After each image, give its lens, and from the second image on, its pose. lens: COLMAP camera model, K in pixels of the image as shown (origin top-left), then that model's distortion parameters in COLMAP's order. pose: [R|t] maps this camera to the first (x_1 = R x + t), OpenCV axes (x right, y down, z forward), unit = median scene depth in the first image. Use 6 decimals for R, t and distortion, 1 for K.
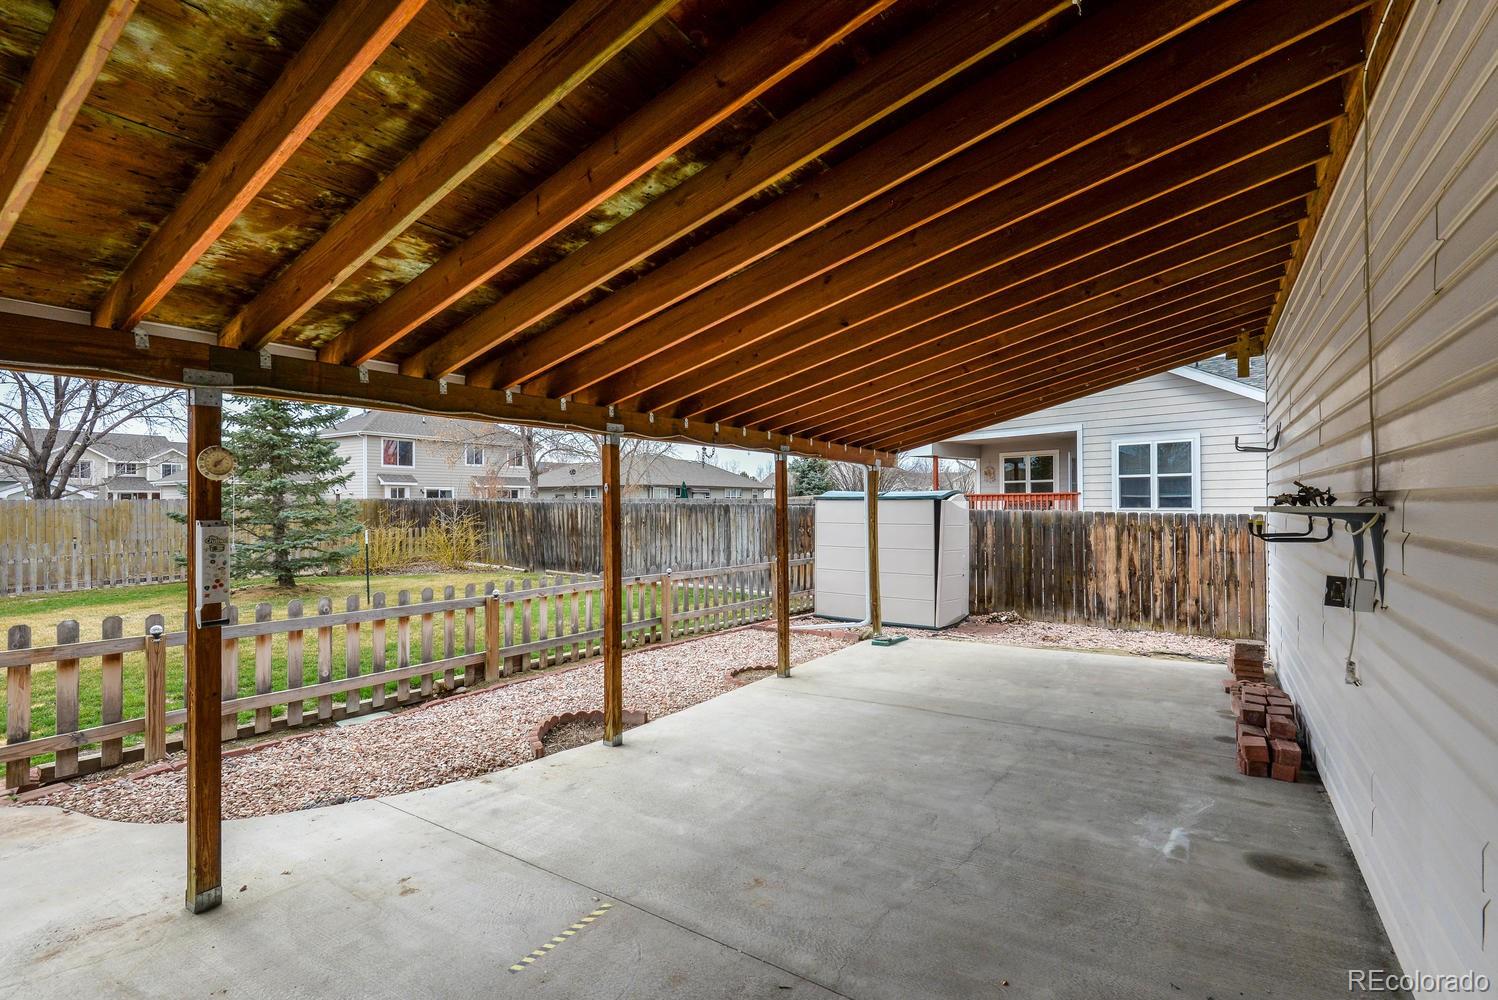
lens RADIAL K [[692.9, 0, 745.2], [0, 692.9, 506.2], [0, 0, 1]] dist [-0.000455, -0.000551]
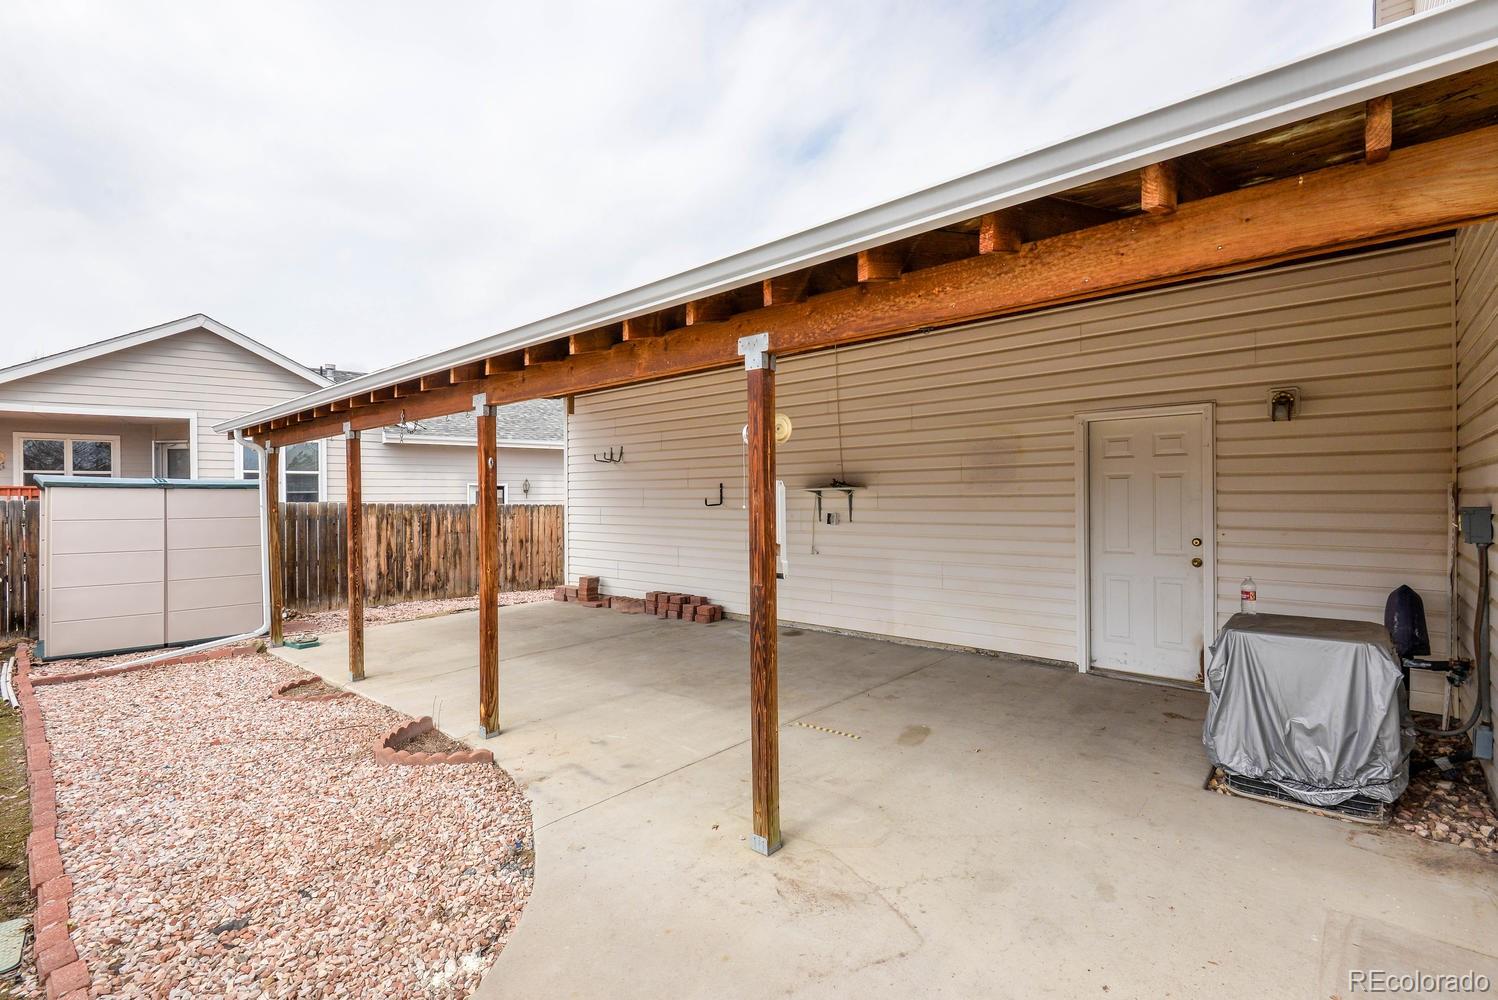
lens RADIAL K [[692.9, 0, 745.2], [0, 692.9, 506.2], [0, 0, 1]] dist [-0.000455, -0.000551]
pose [[0.137195, -0.007831, 0.990513, -0.510302], [0.011299, 0.999916, 0.006341, 0.012557], [-0.990480, 0.010322, 0.137272, 0.245192]]
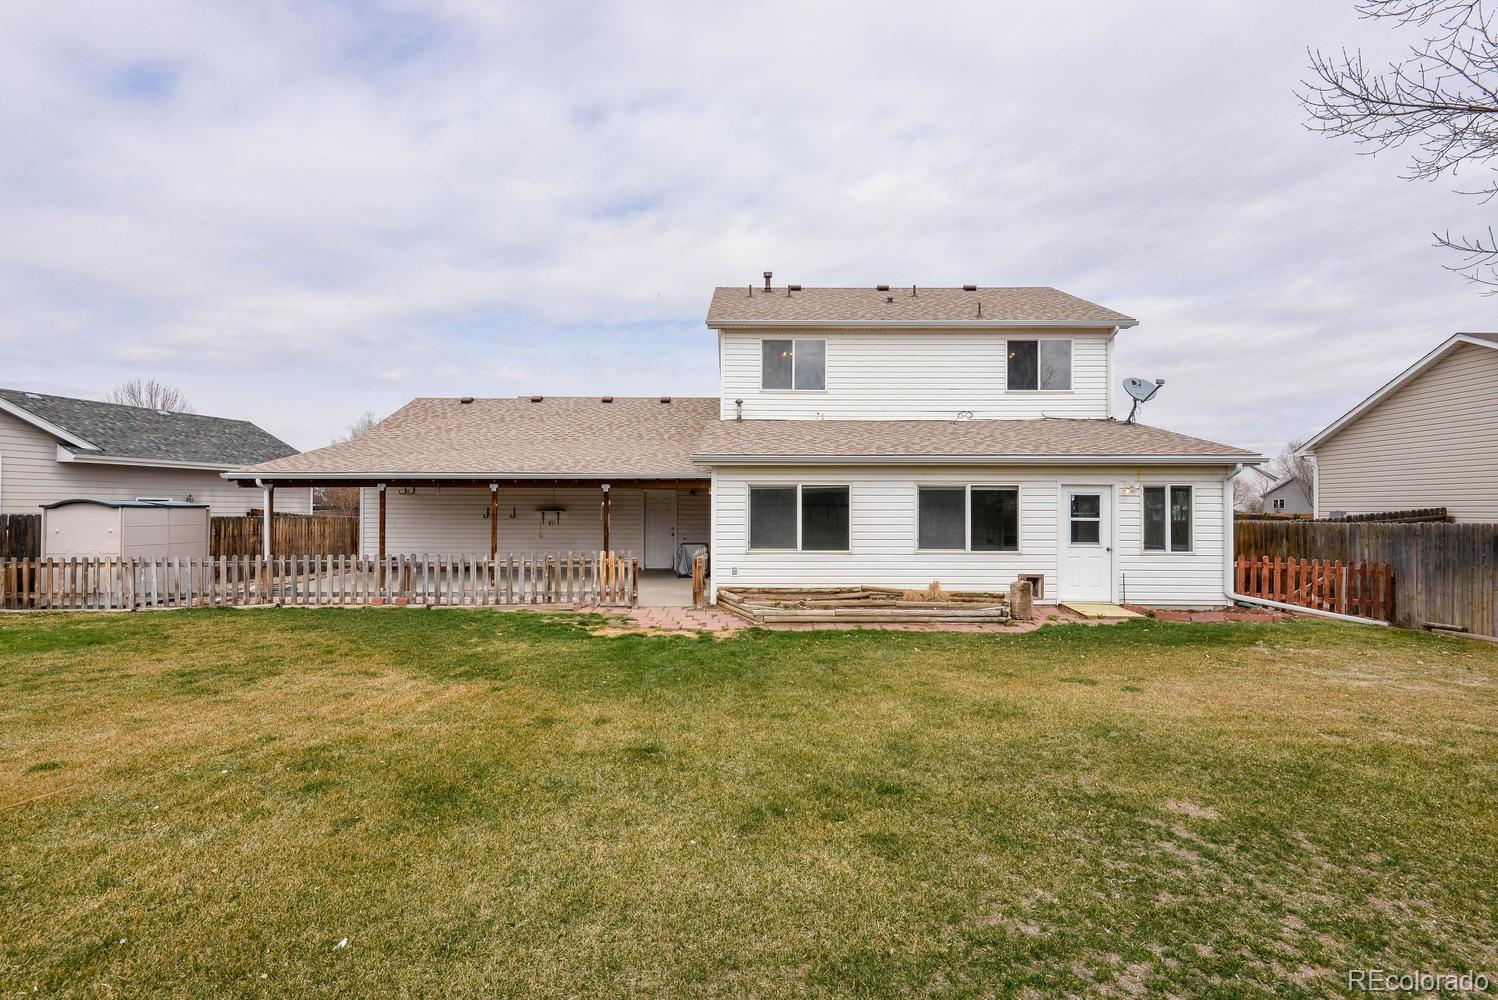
lens RADIAL K [[678.9, 0, 749.0], [0, 678.9, 500.0], [0, 0, 1]] dist [0.000582, 0.000256]
pose [[-0.547703, 0.011000, 0.836600, -1.520002], [0.003375, 0.999934, -0.010938, -0.006390], [-0.836666, -0.003167, -0.547704, 0.775404]]
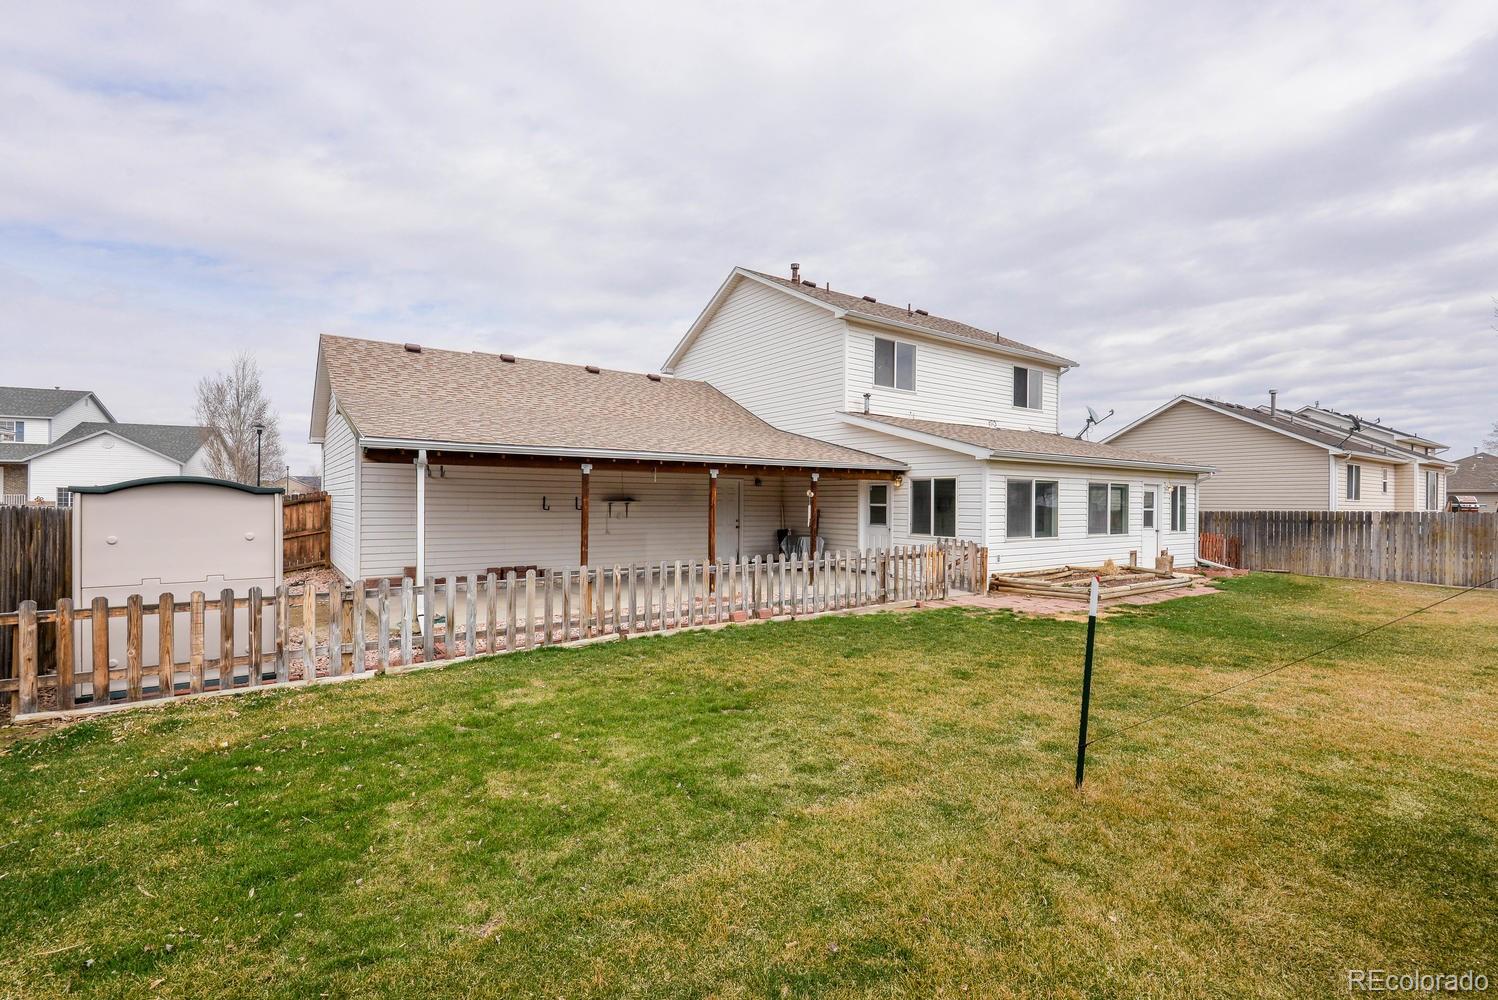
lens RADIAL K [[677.9, 0, 734.1], [0, 677.9, 499.9], [0, 0, 1]] dist [0.000054, -0.000363]
pose [[-0.928868, -0.002916, 0.370399, -0.559325], [-0.002700, 0.999996, 0.001101, -0.005528], [-0.370401, 0.000023, -0.928872, 1.489330]]
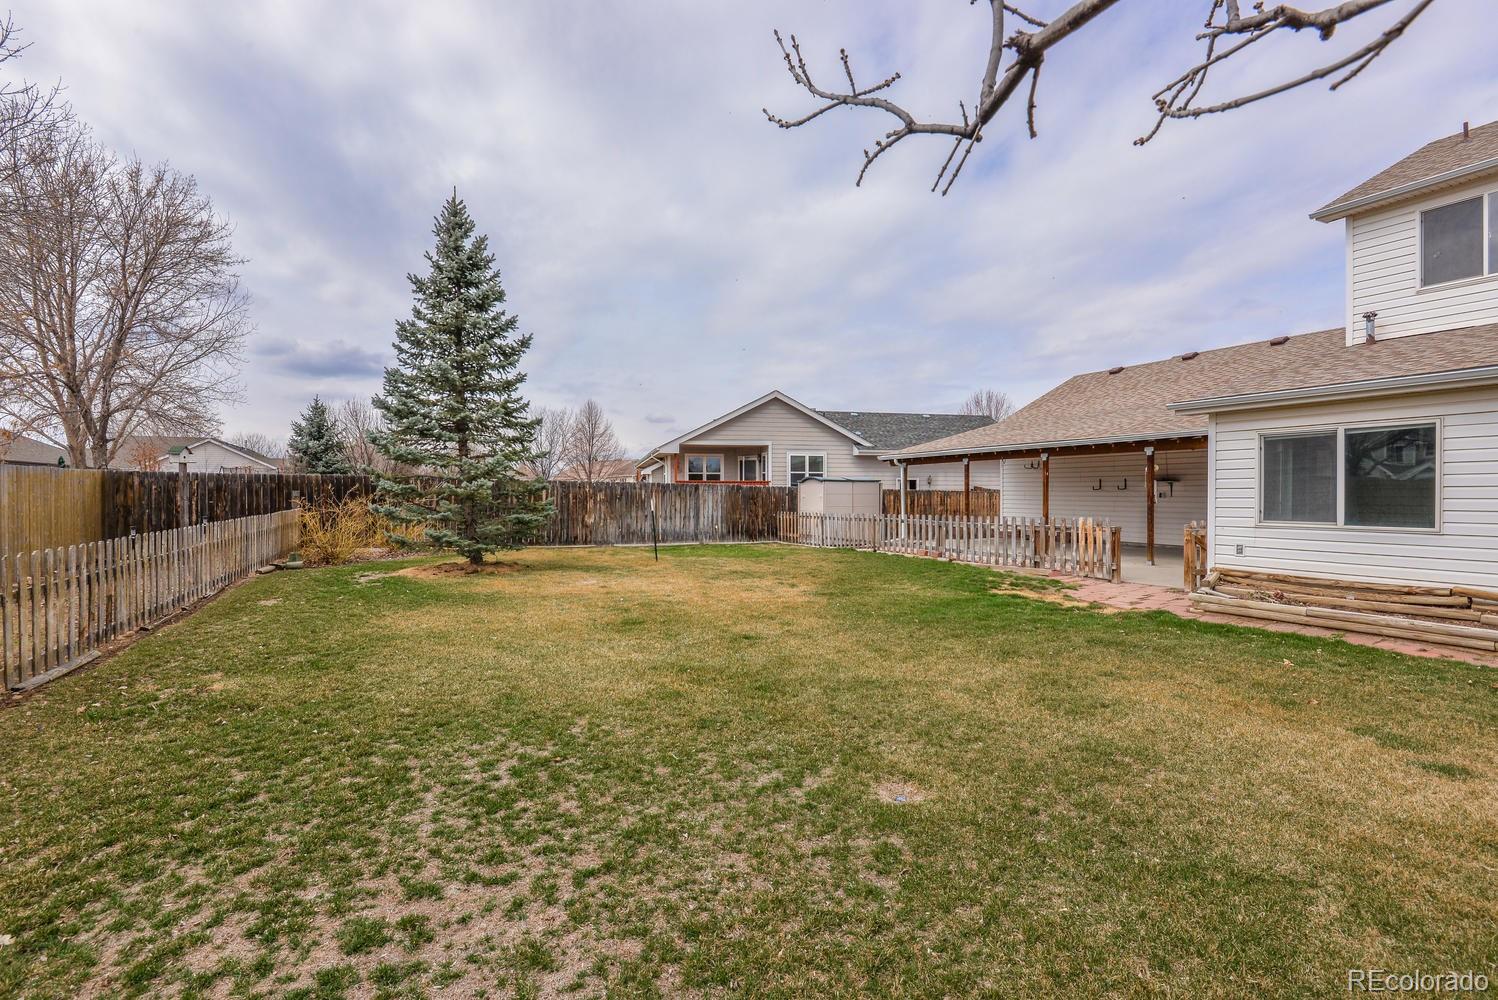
lens RADIAL K [[693.0, 0, 747.9], [0, 693.0, 508.0], [0, 0, 1]] dist [0.001855, -0.011194]
pose [[0.509948, -0.014688, 0.860080, -1.633838], [0.002613, 0.999876, 0.015526, 0.032408], [-0.860201, -0.005671, 0.509923, 0.260100]]
